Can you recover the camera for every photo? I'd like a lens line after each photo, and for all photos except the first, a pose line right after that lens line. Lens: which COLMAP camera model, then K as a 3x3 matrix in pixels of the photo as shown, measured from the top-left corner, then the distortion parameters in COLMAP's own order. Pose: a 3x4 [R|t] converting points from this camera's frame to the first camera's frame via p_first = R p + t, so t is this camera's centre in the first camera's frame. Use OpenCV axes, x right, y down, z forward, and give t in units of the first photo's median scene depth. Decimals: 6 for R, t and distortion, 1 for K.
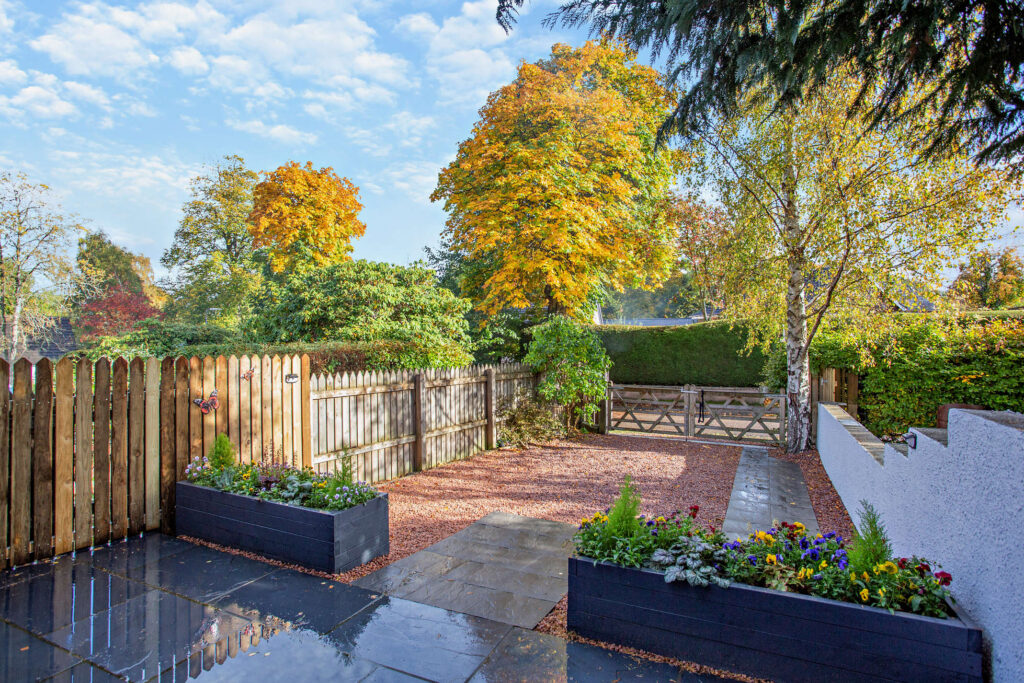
lens RADIAL K [[509.9, 0, 512.0], [0, 509.9, 341.5], [0, 0, 1]] dist [-0.020744, 0.000186]
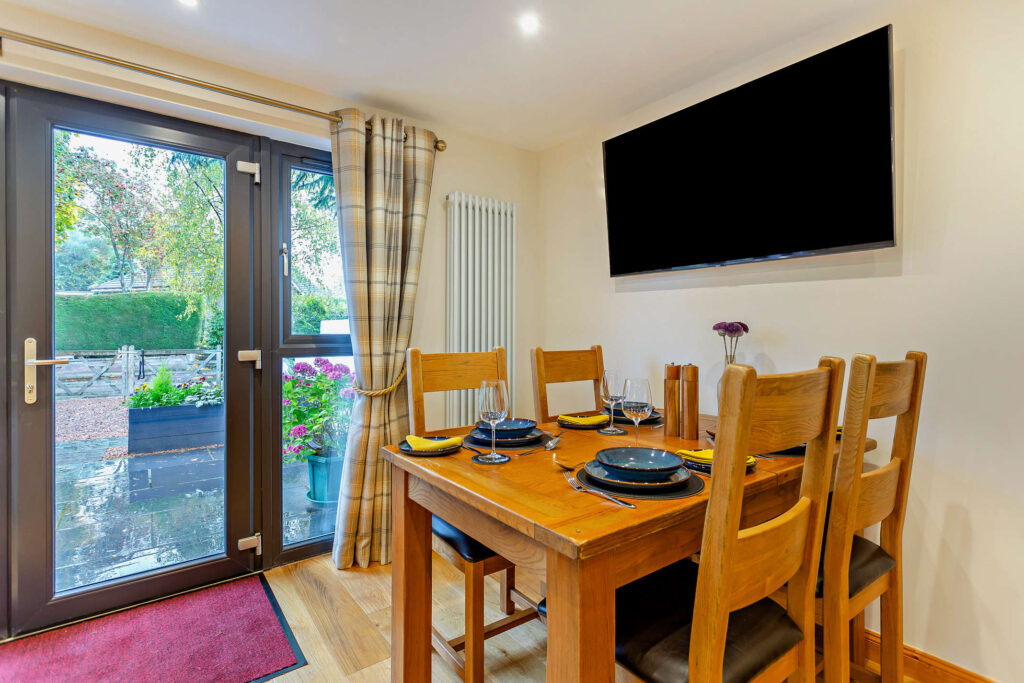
lens RADIAL K [[489.2, 0, 510.1], [0, 489.2, 333.8], [0, 0, 1]] dist [0.005265, 0.000612]
pose [[0.487258, -0.003905, 0.873250, -0.567188], [-0.009771, 0.999903, 0.009924, 0.128783], [-0.873204, -0.013368, 0.487172, -0.717827]]
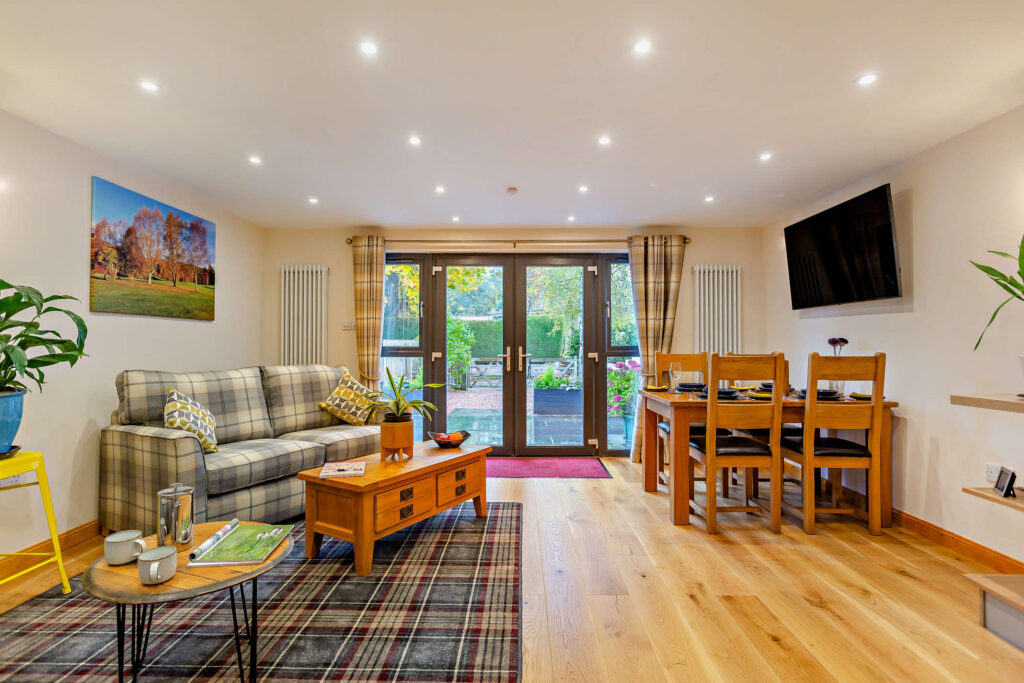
lens RADIAL K [[494.4, 0, 515.4], [0, 494.4, 337.7], [0, 0, 1]] dist [0.003469, 0.000423]
pose [[0.917546, 0.005766, 0.397588, -0.942404], [-0.003614, 0.999974, -0.006162, 0.126618], [-0.397614, 0.004217, 0.917543, -1.322754]]
